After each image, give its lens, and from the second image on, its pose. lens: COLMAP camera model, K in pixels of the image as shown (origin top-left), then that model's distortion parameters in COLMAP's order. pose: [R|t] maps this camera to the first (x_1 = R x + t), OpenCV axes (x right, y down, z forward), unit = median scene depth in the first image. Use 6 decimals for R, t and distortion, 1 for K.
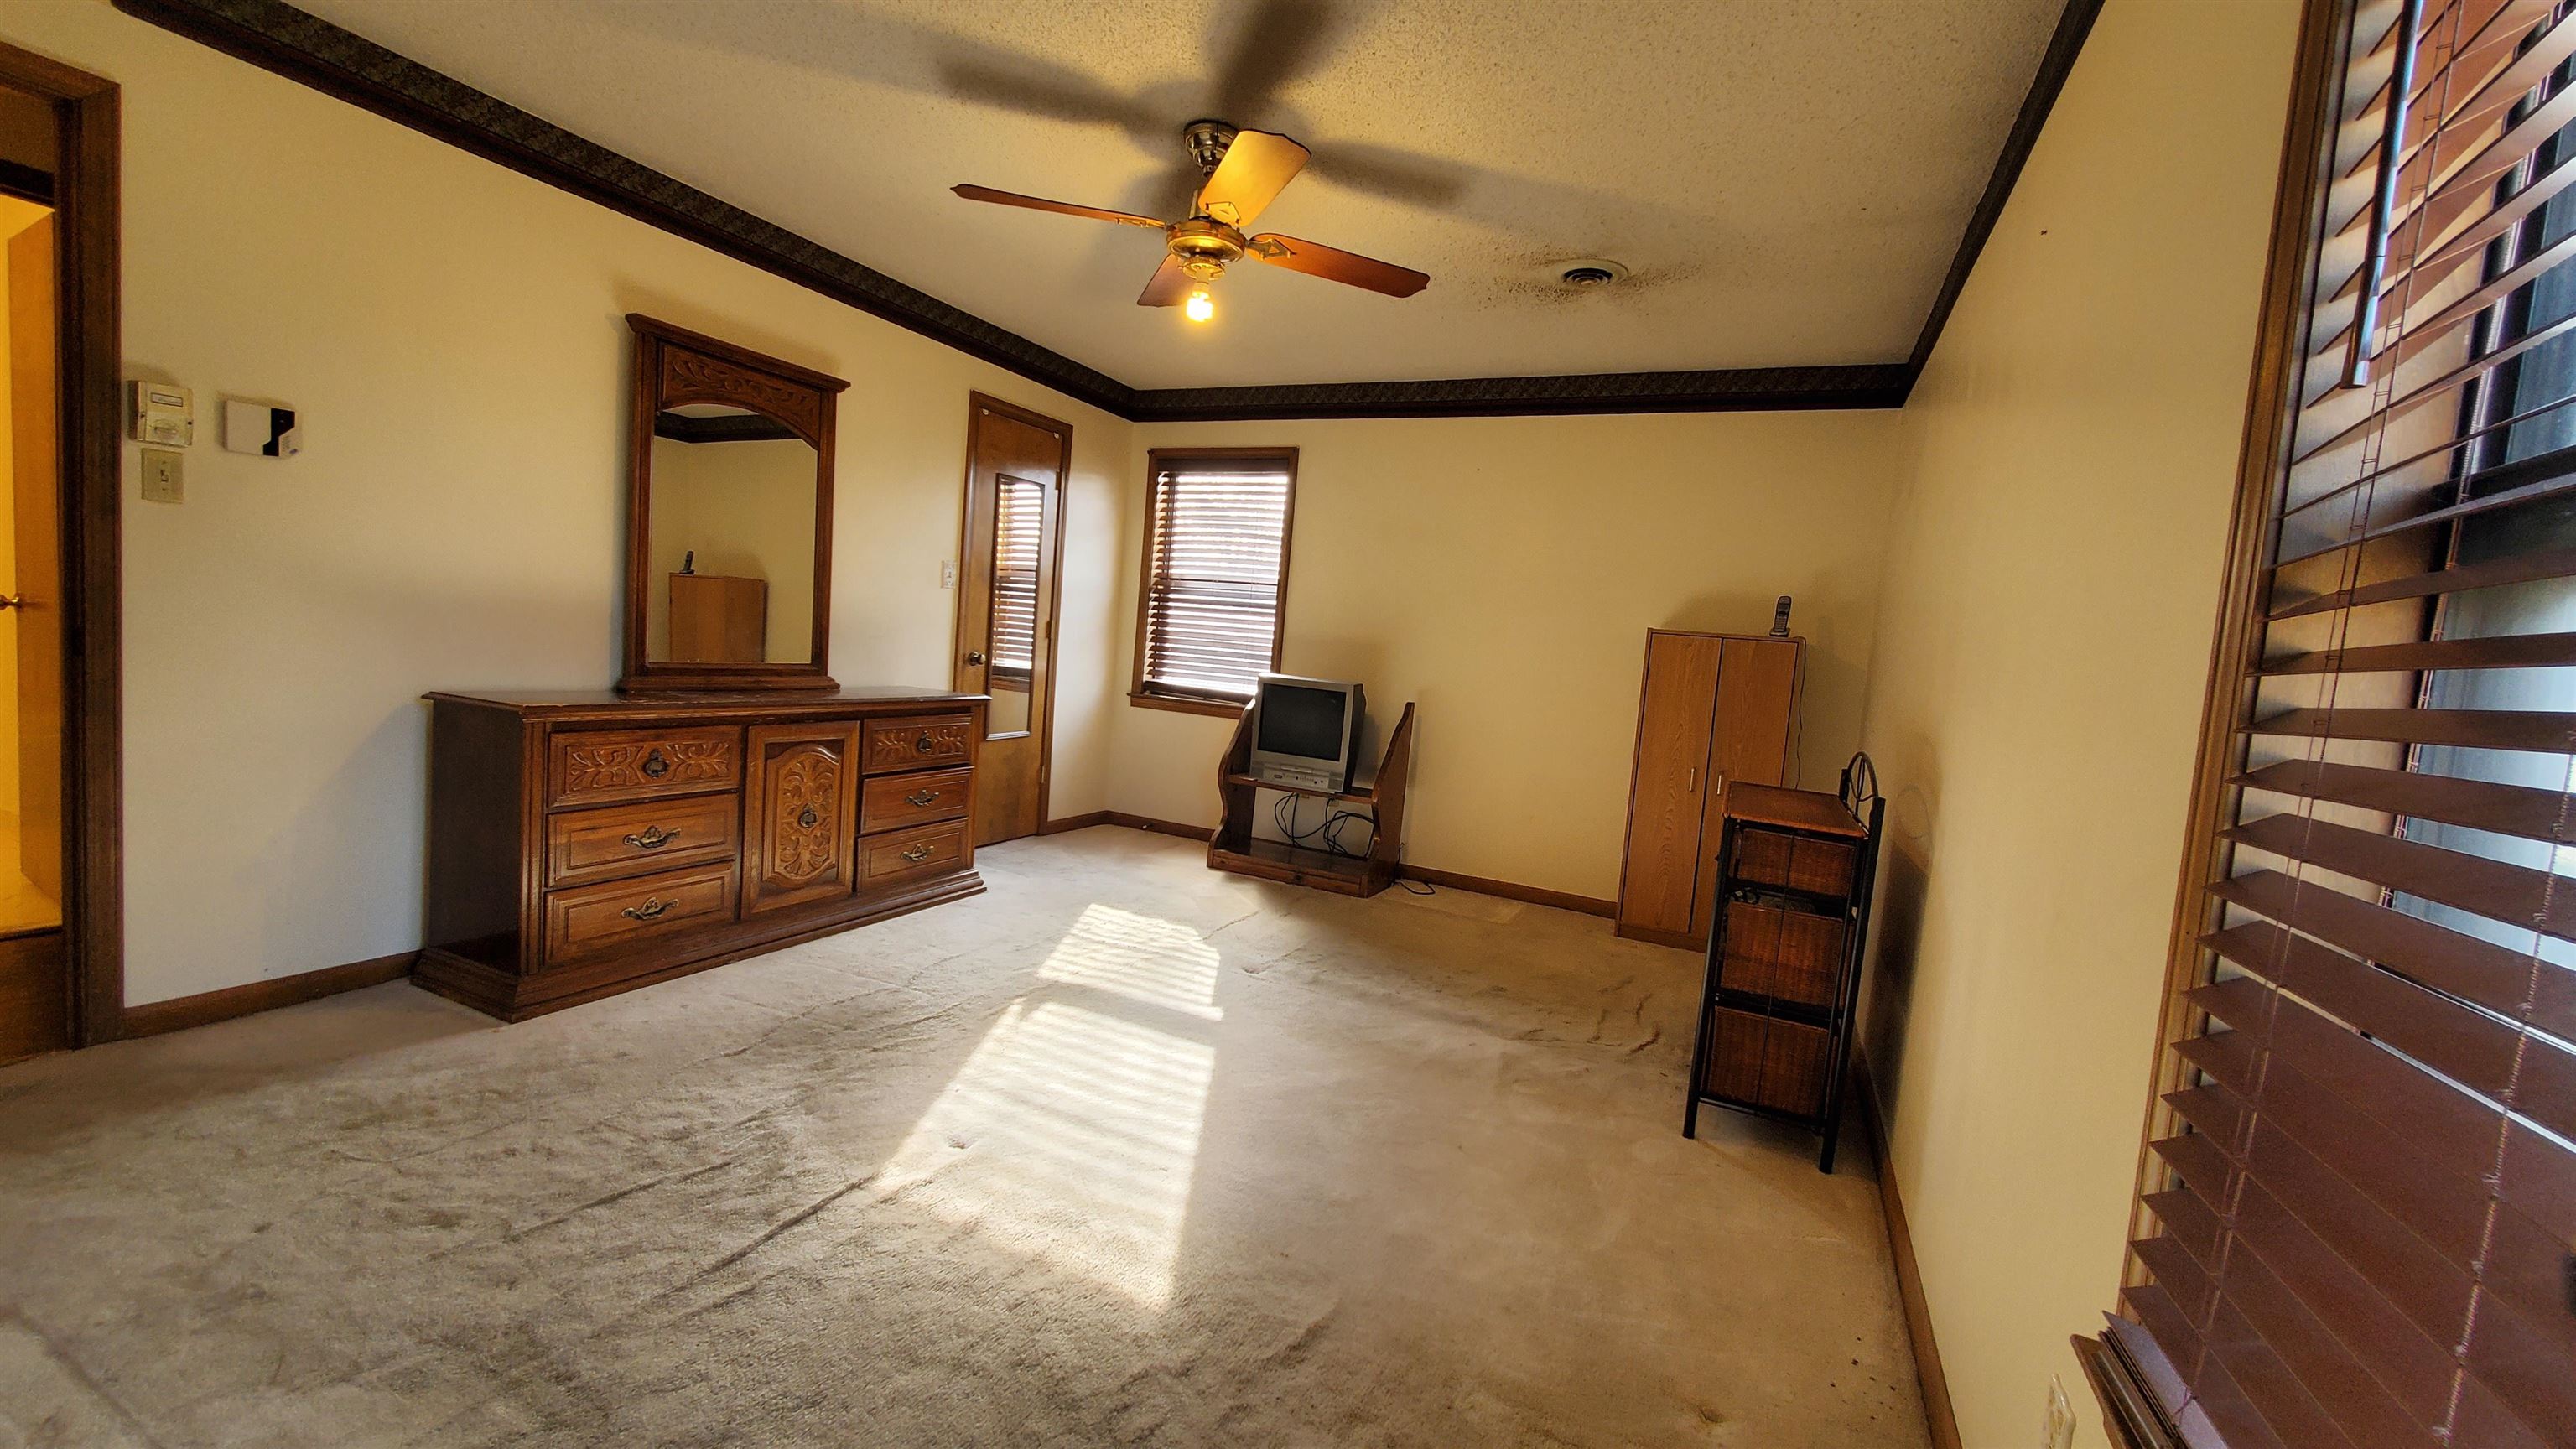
lens RADIAL K [[1027.1, 0, 1262.3], [0, 1027.1, 714.0], [0, 0, 1]] dist [-0.000140, -0.000332]
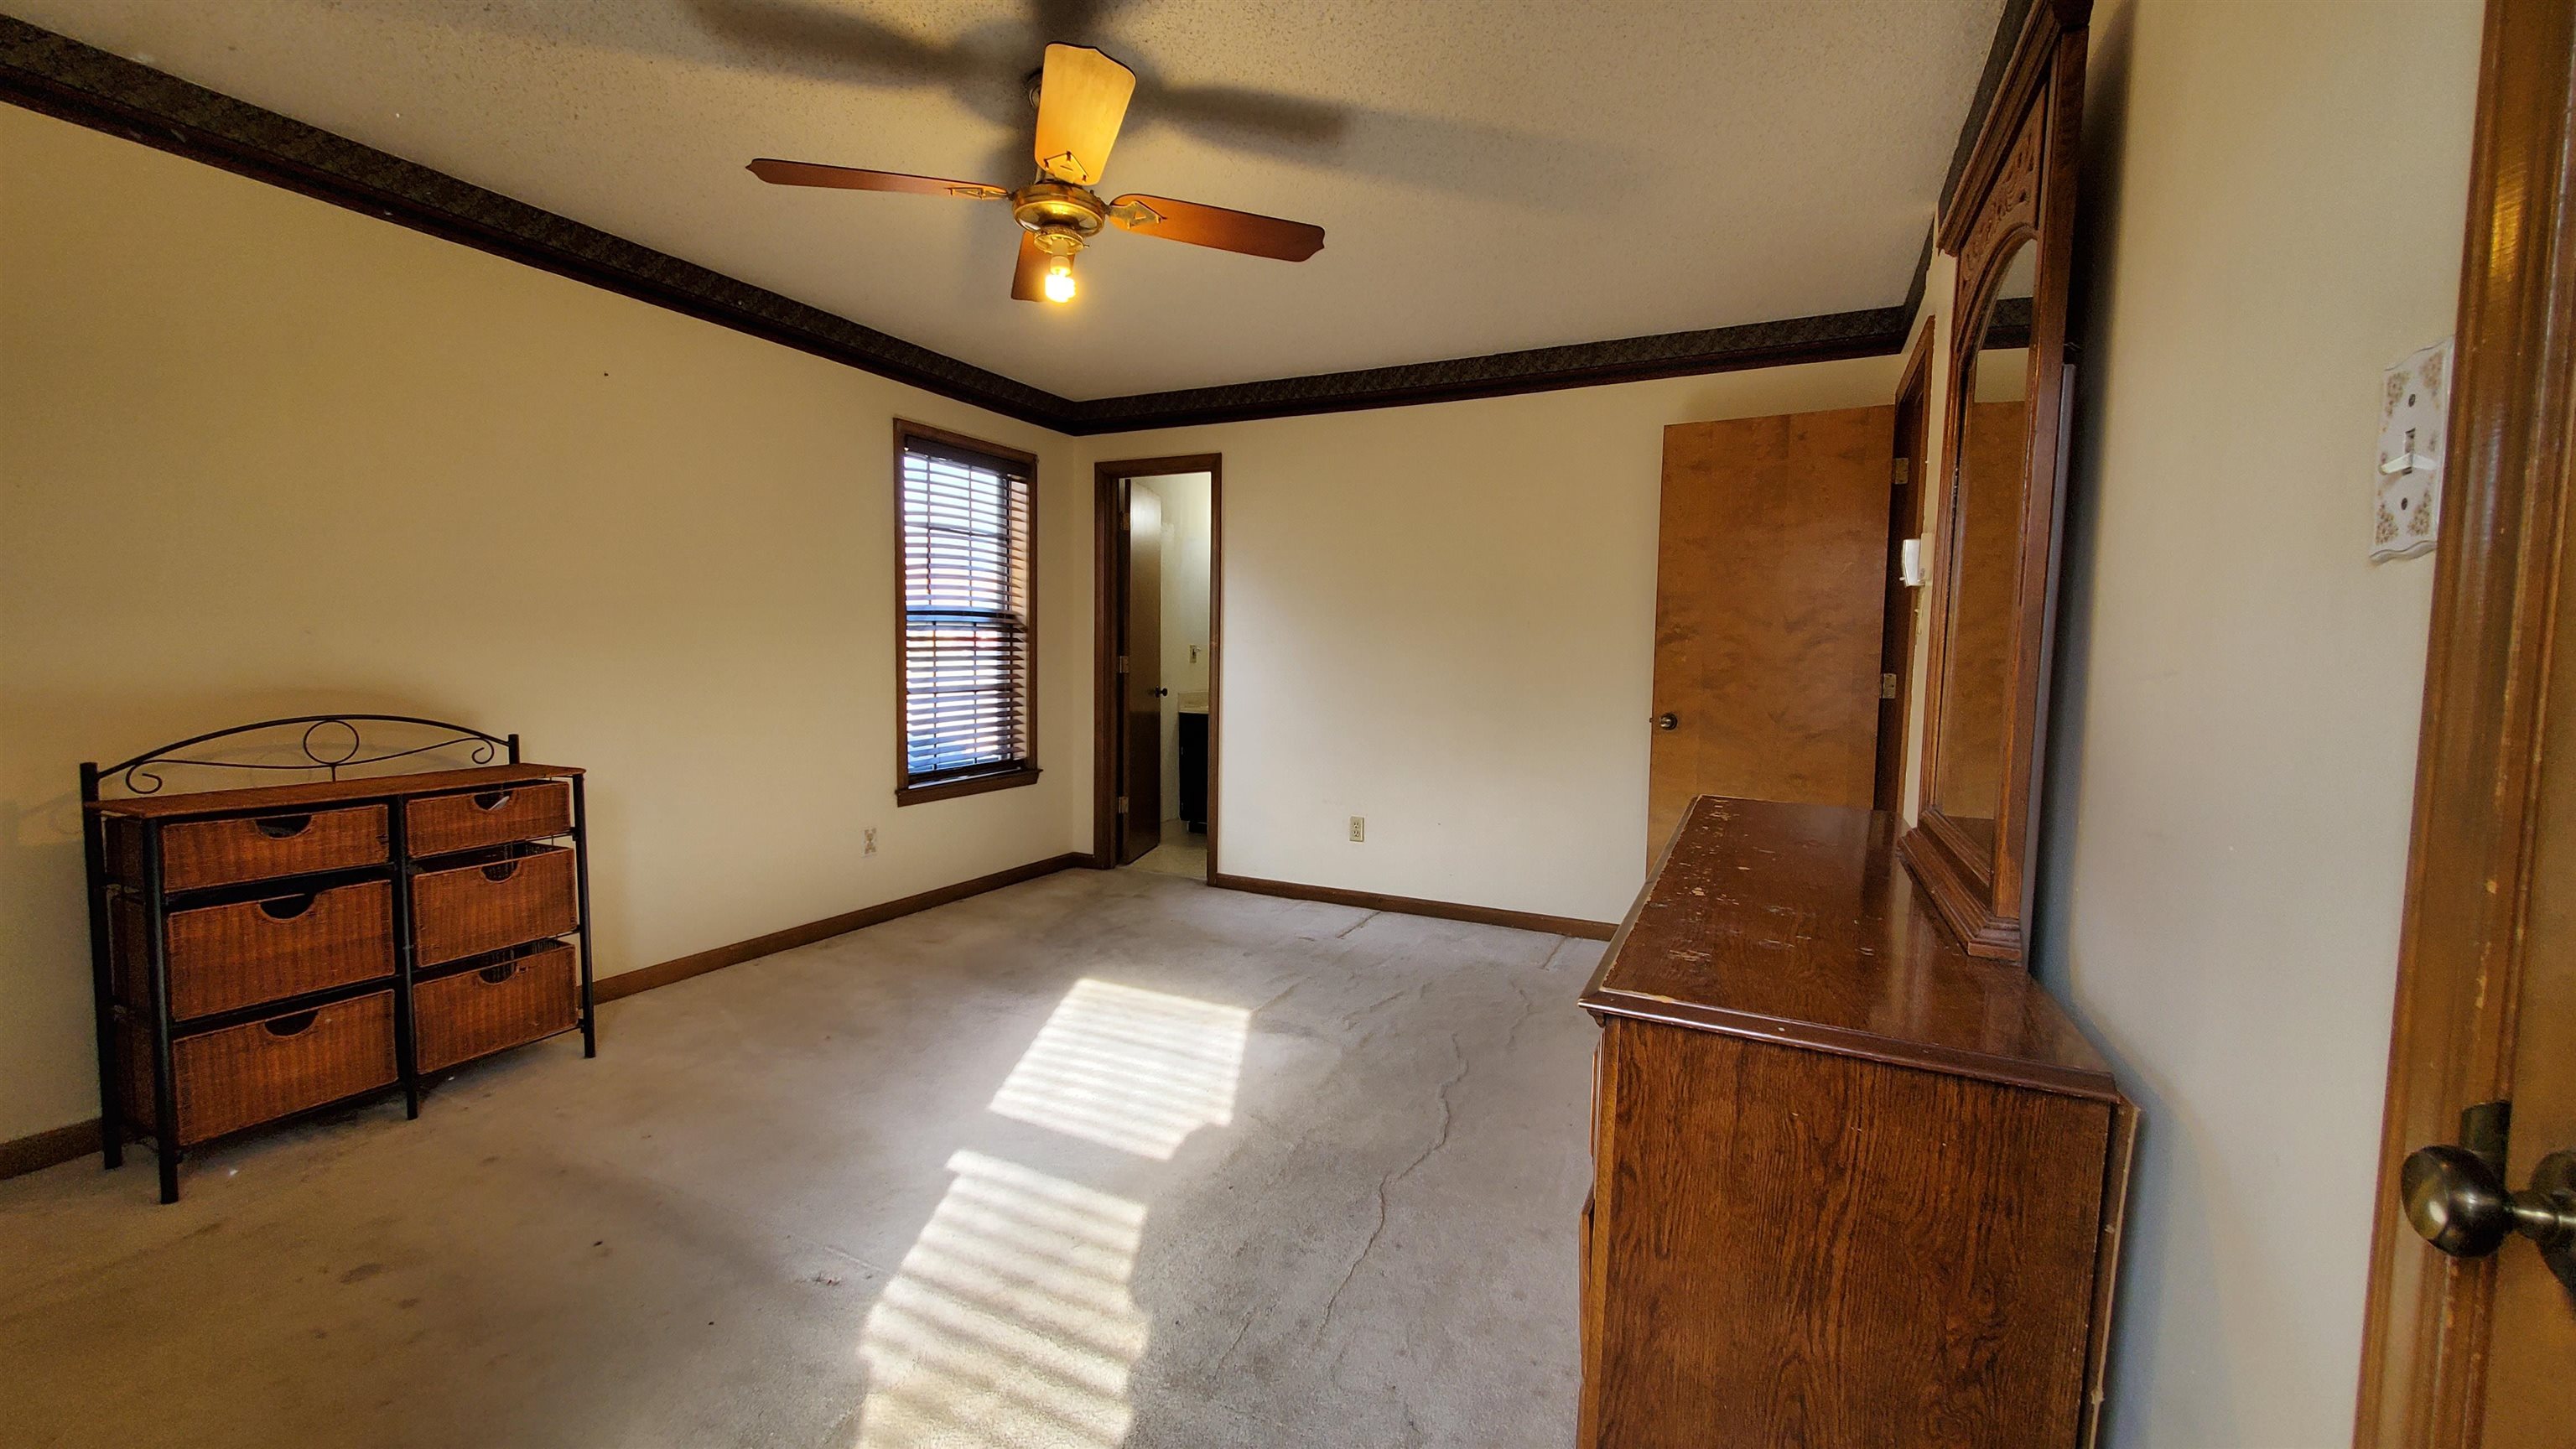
lens RADIAL K [[1027.1, 0, 1262.3], [0, 1027.1, 714.0], [0, 0, 1]] dist [-0.000140, -0.000332]
pose [[-0.995133, -0.098324, 0.006605, -0.263437], [-0.096407, 0.985233, 0.141498, -0.175338], [-0.020420, 0.140172, -0.989917, 1.861769]]
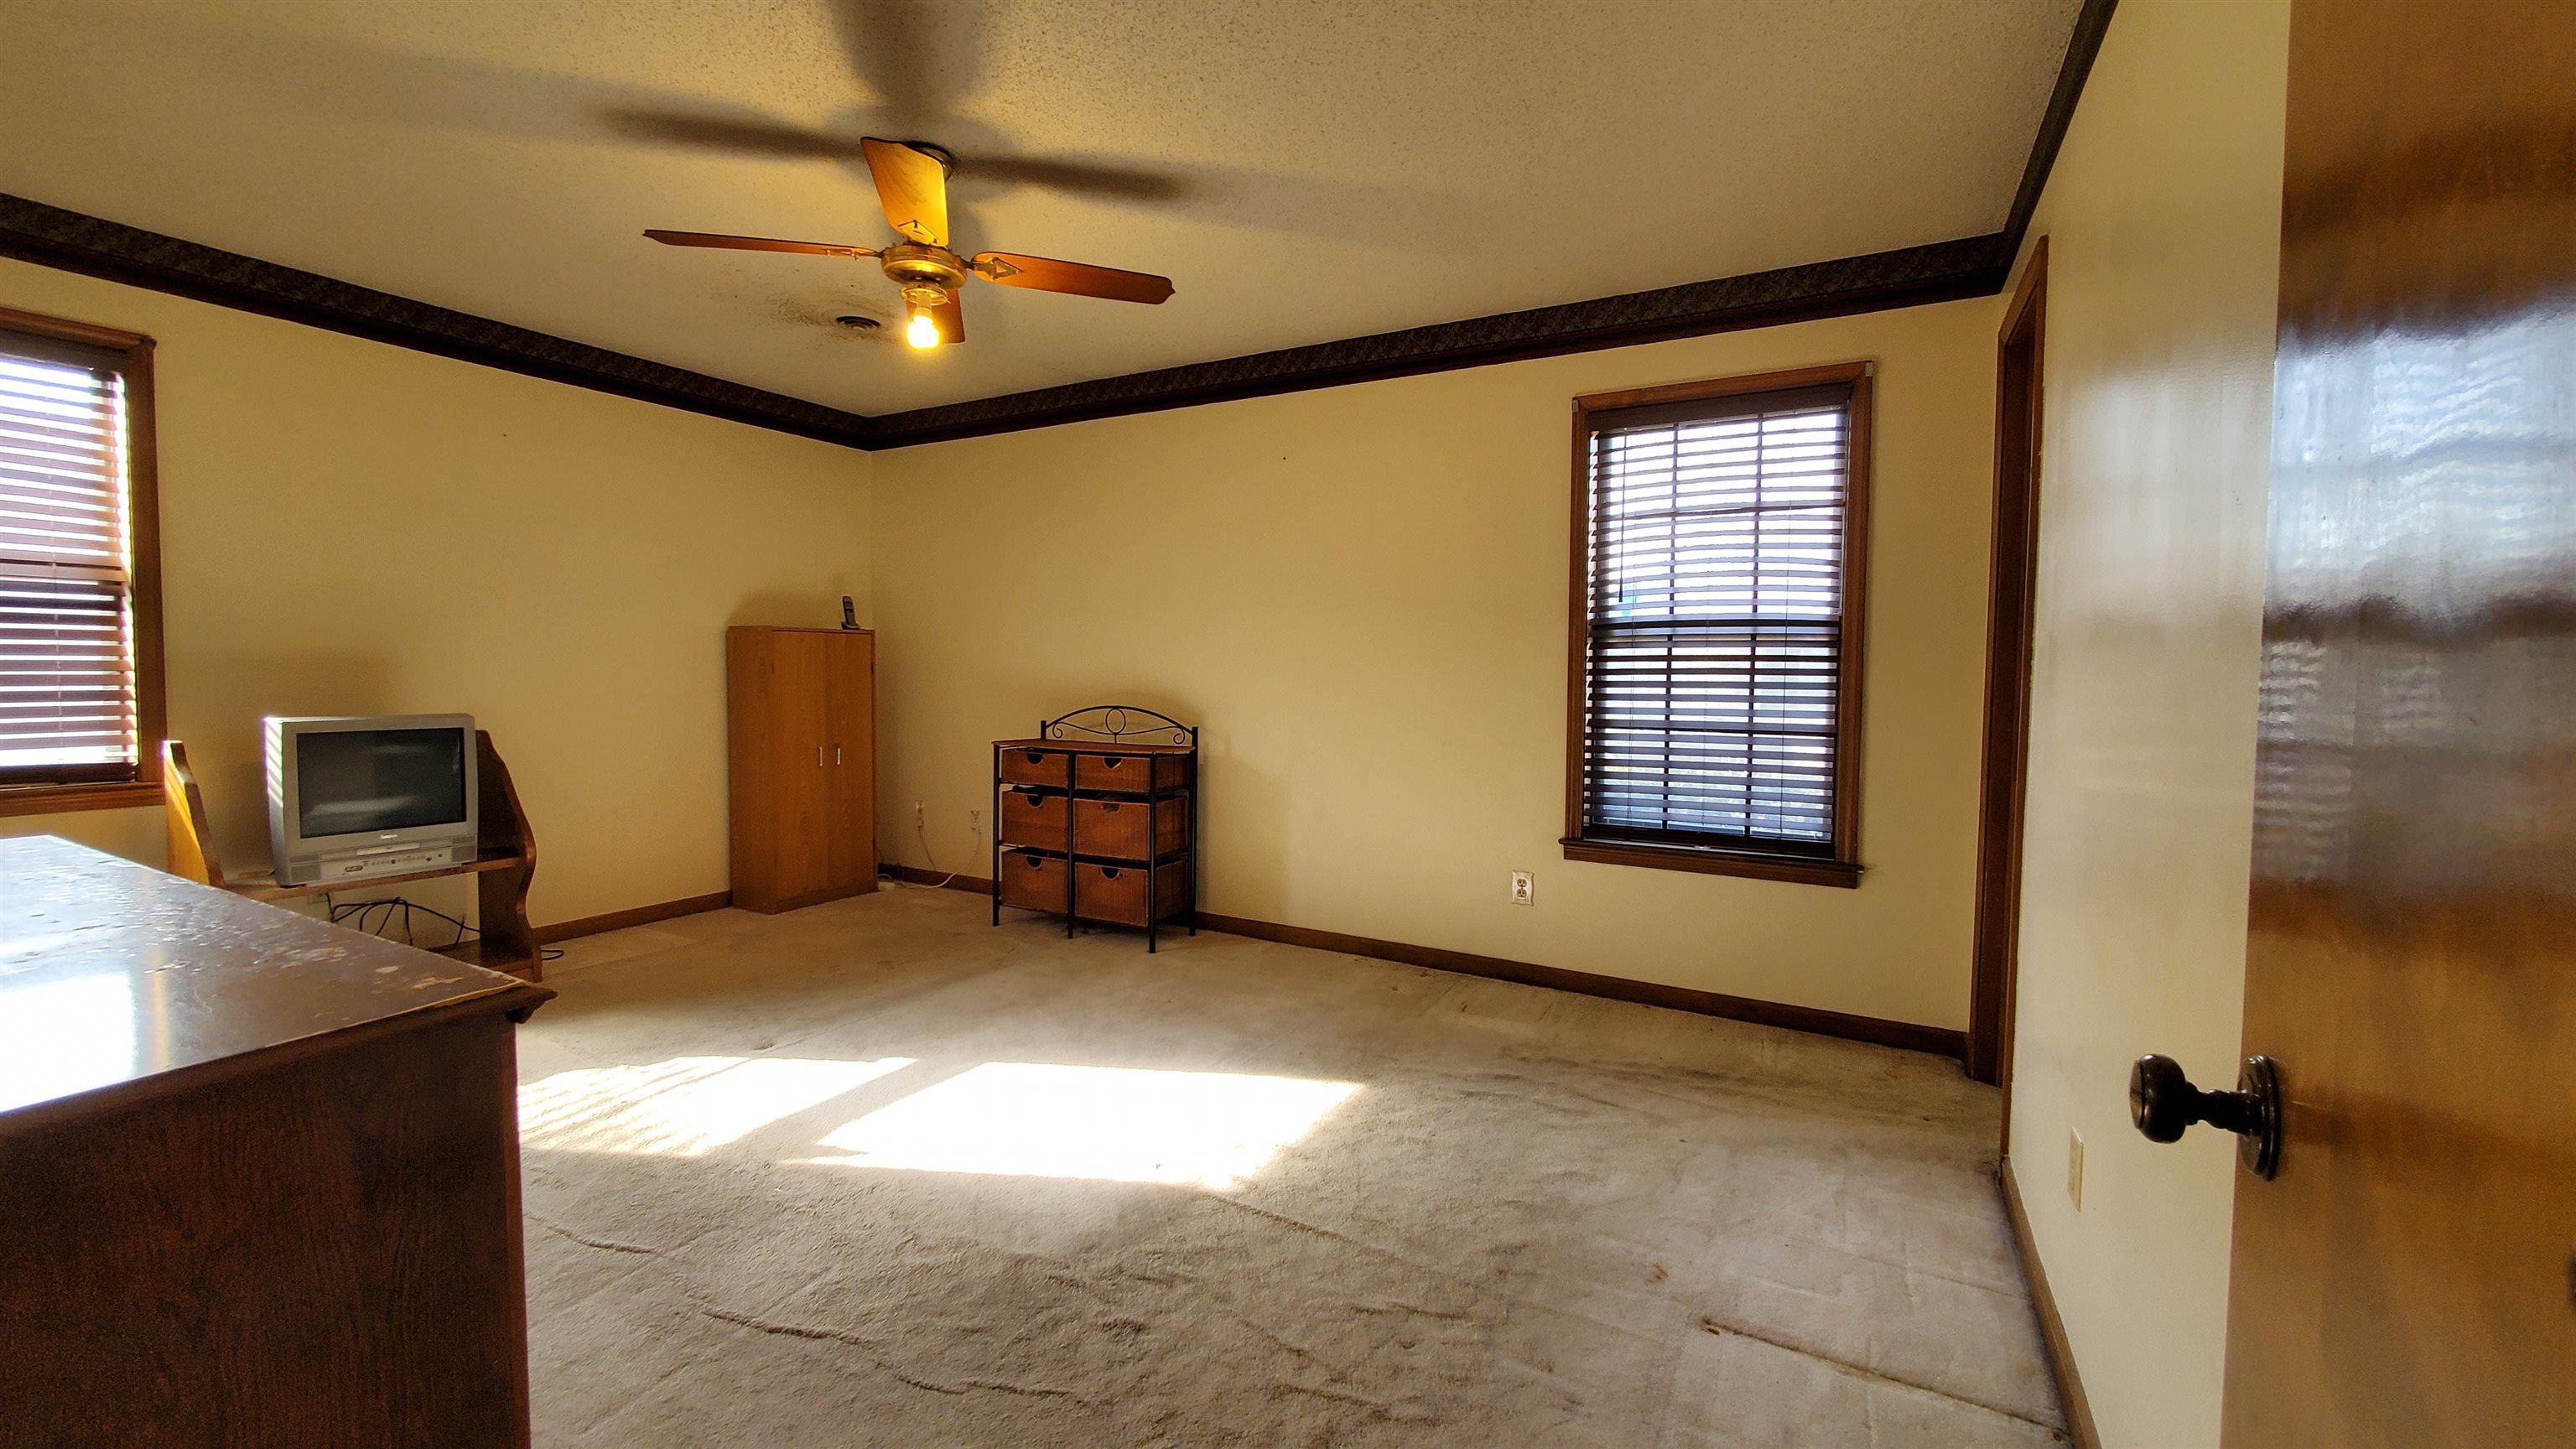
lens RADIAL K [[1027.1, 0, 1262.3], [0, 1027.1, 714.0], [0, 0, 1]] dist [-0.000140, -0.000332]
pose [[0.070070, -0.127985, 0.989298, -1.018724], [0.072195, 0.989785, 0.122935, -0.133949], [-0.994926, 0.062809, 0.078594, 0.616672]]
